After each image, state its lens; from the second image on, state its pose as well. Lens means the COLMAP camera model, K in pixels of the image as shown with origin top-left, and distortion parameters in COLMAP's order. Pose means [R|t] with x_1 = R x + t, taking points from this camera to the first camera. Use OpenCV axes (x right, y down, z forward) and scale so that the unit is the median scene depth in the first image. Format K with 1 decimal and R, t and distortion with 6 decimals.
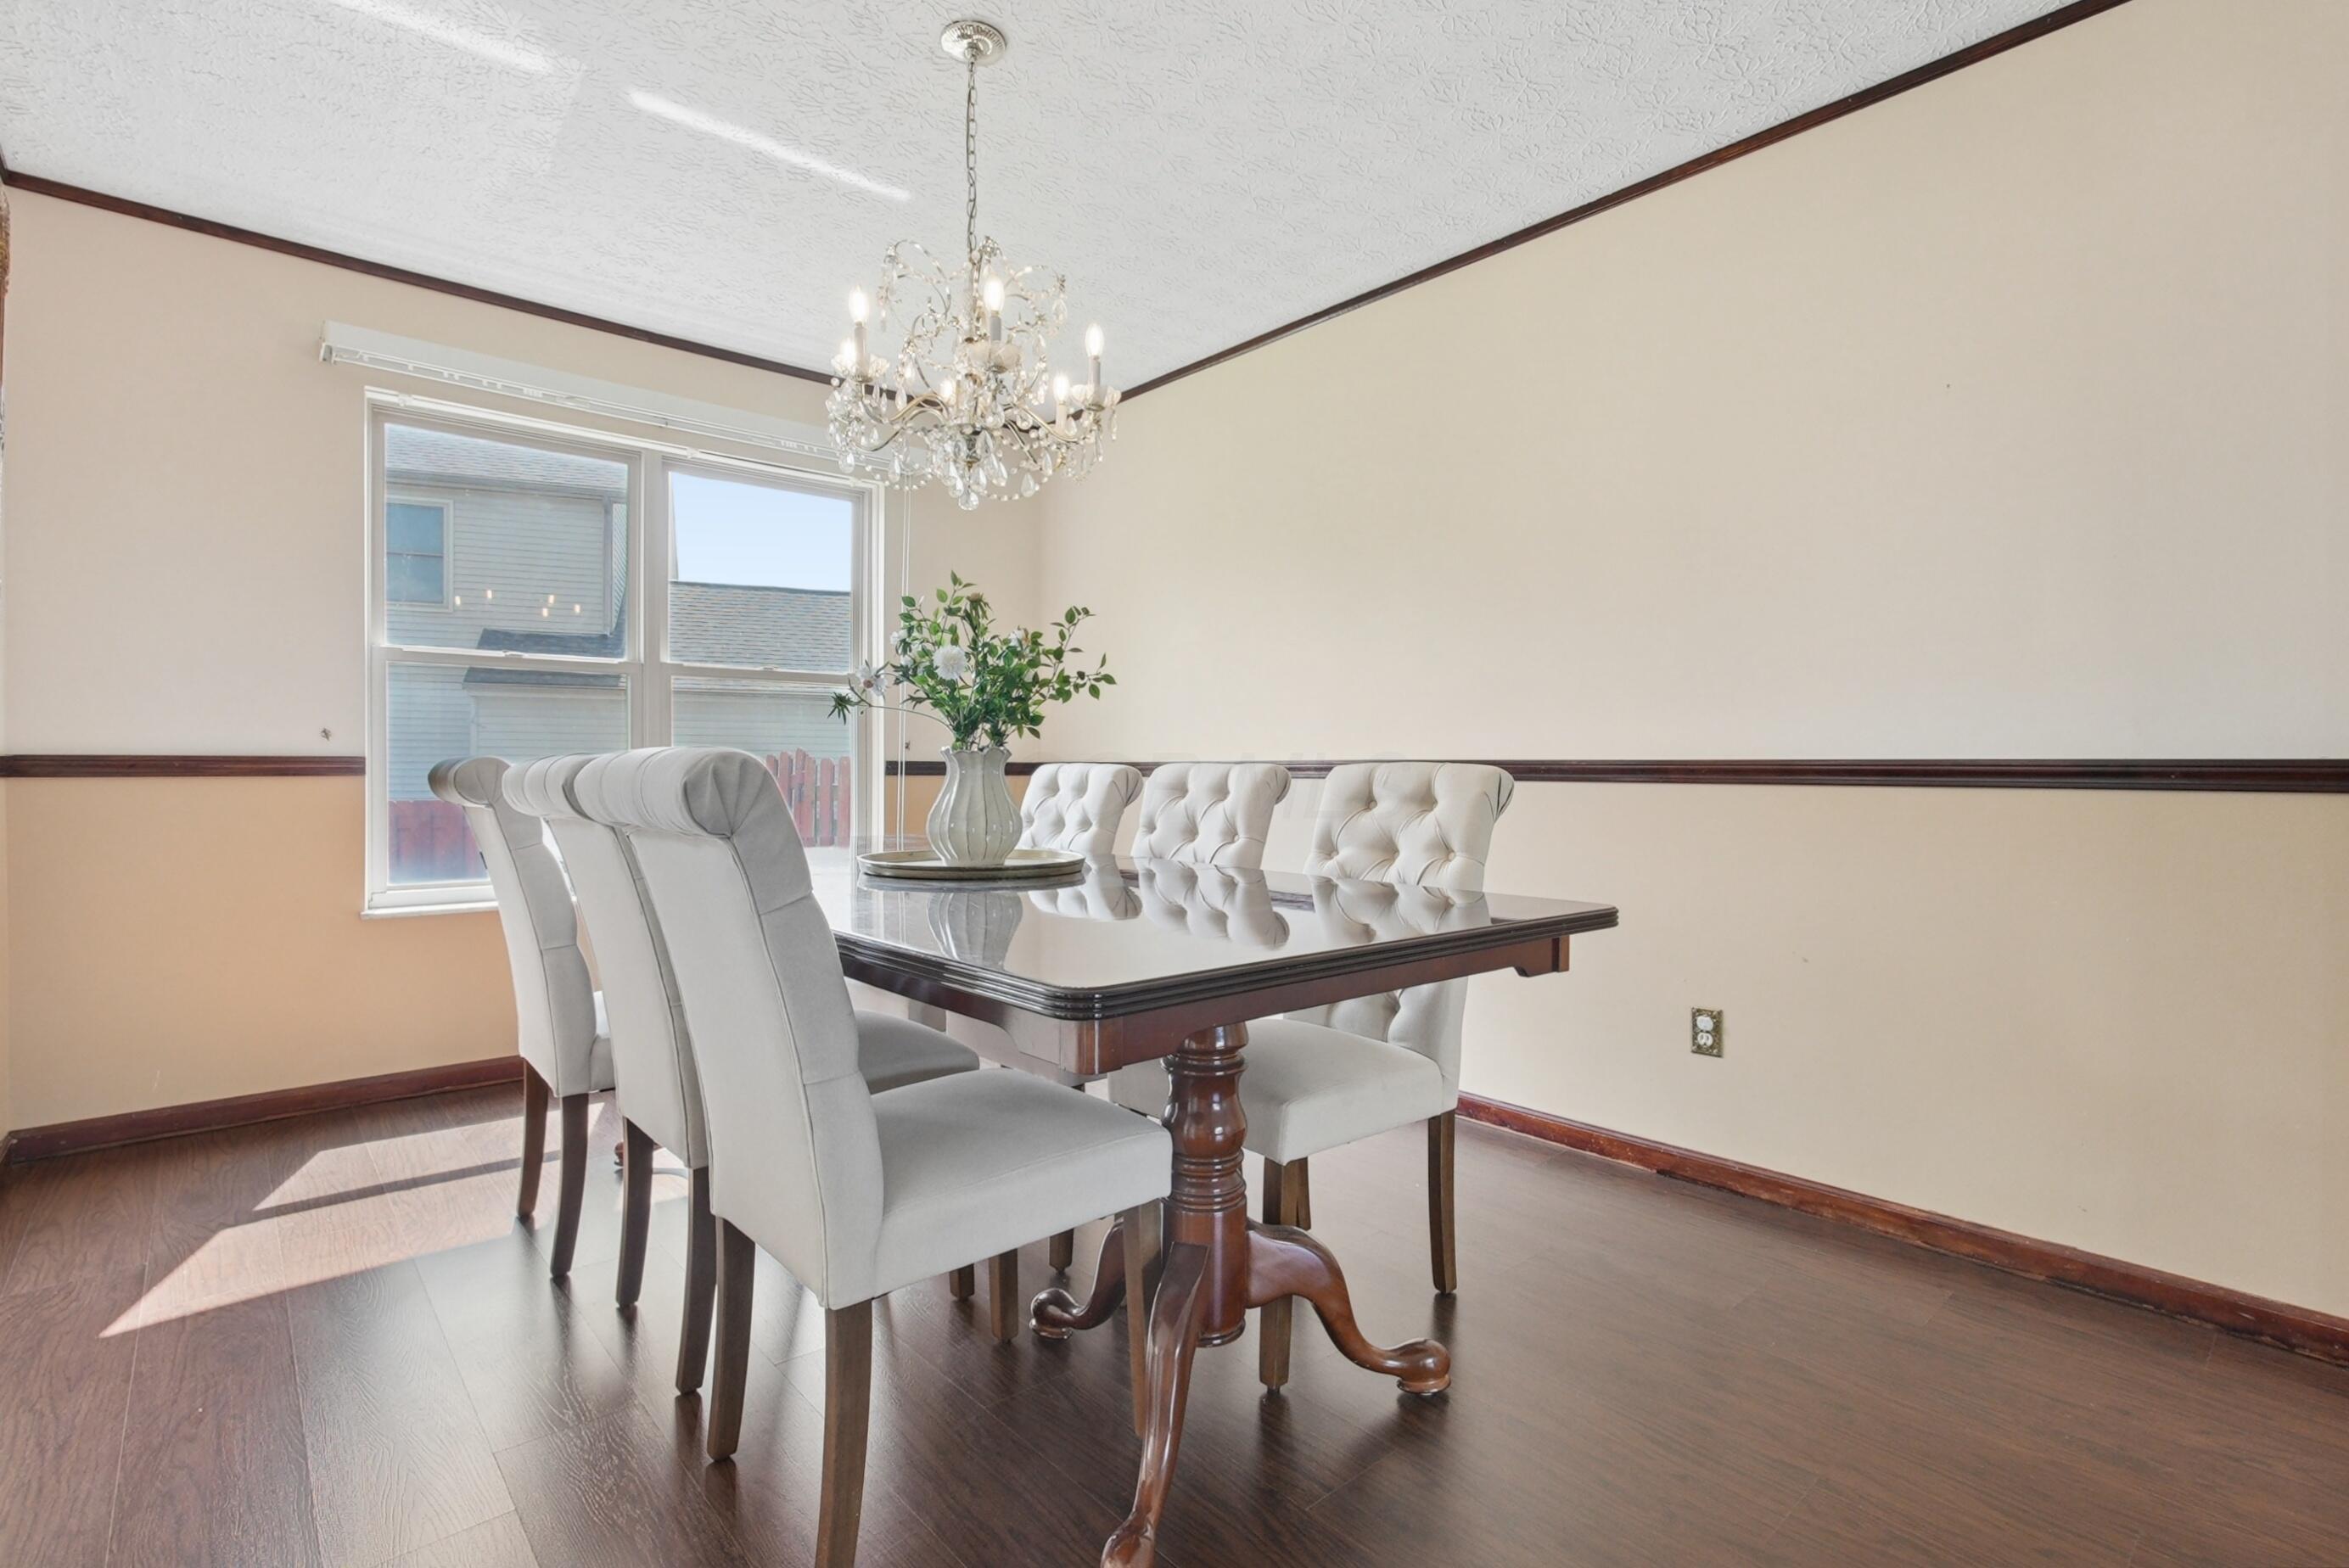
lens RADIAL K [[1101.0, 0, 1175.2], [0, 1101.0, 768.4], [0, 0, 1]] dist [0.005015, 0.002407]
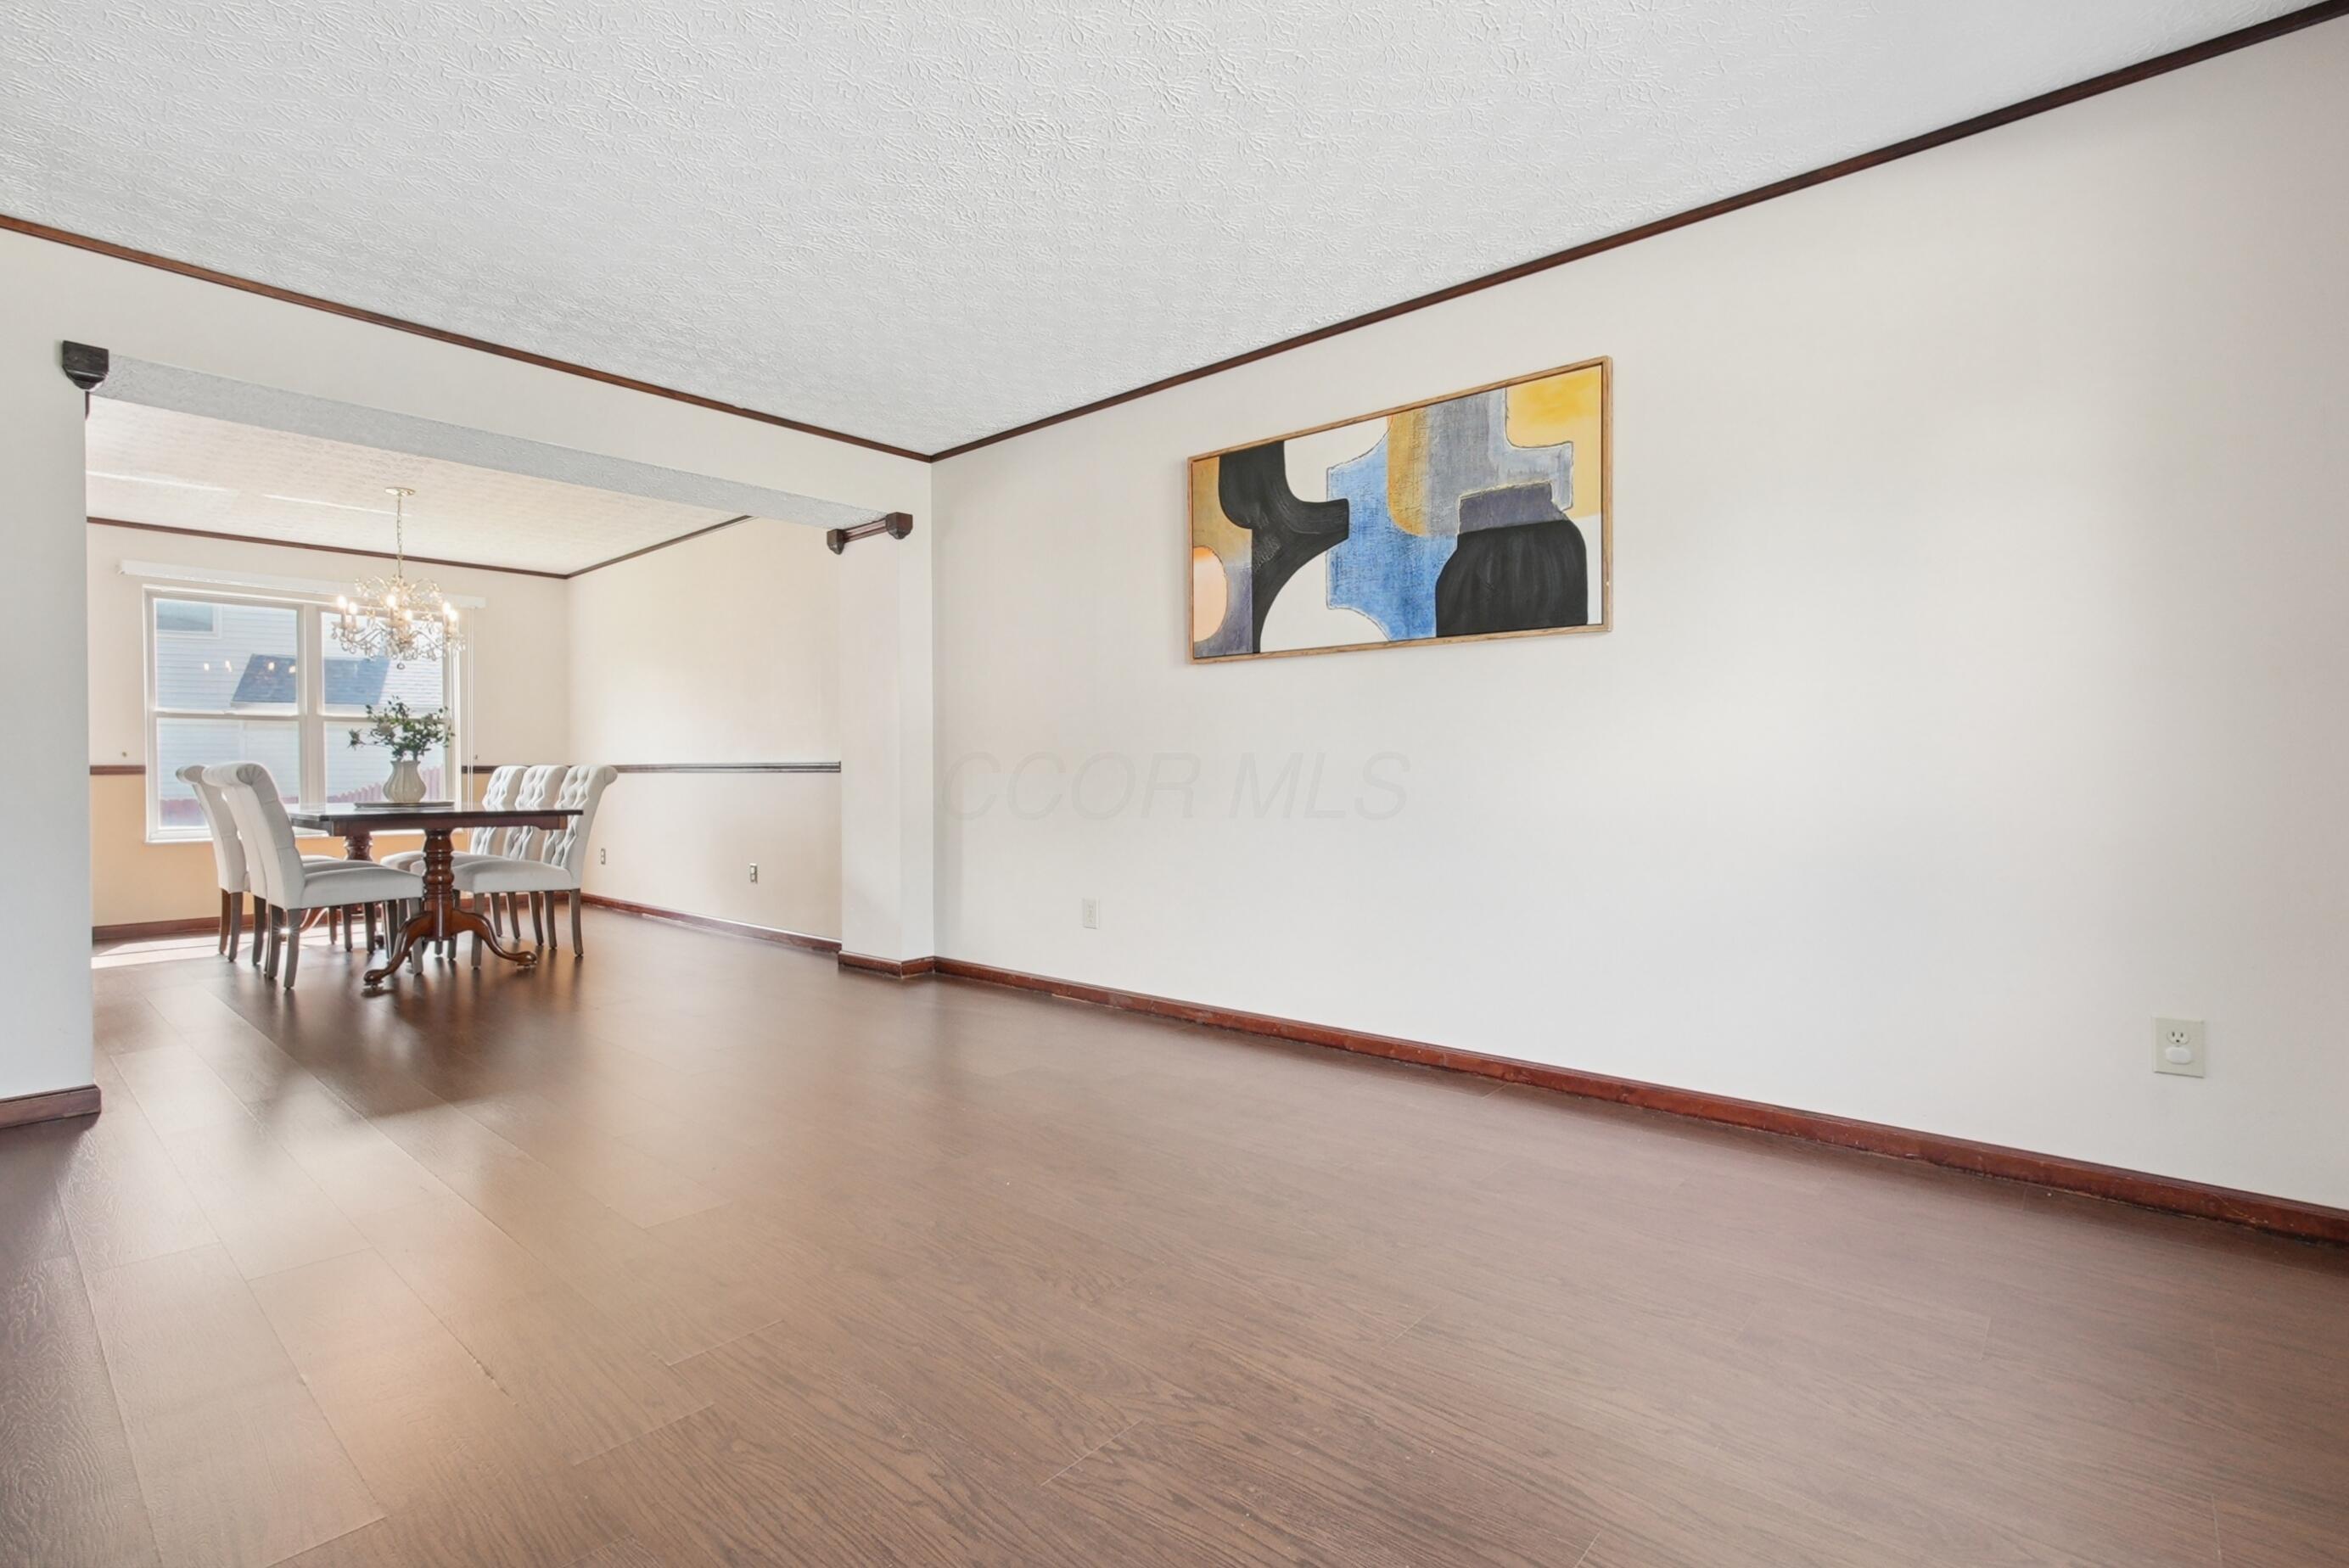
lens RADIAL K [[1101.0, 0, 1171.8], [0, 1101.0, 780.5], [0, 0, 1]] dist [0.005015, 0.002407]
pose [[0.992839, -0.009264, 0.119101, 0.876808], [0.008203, 0.999922, 0.009395, 0.012937], [-0.119178, -0.008351, 0.992838, -1.218459]]
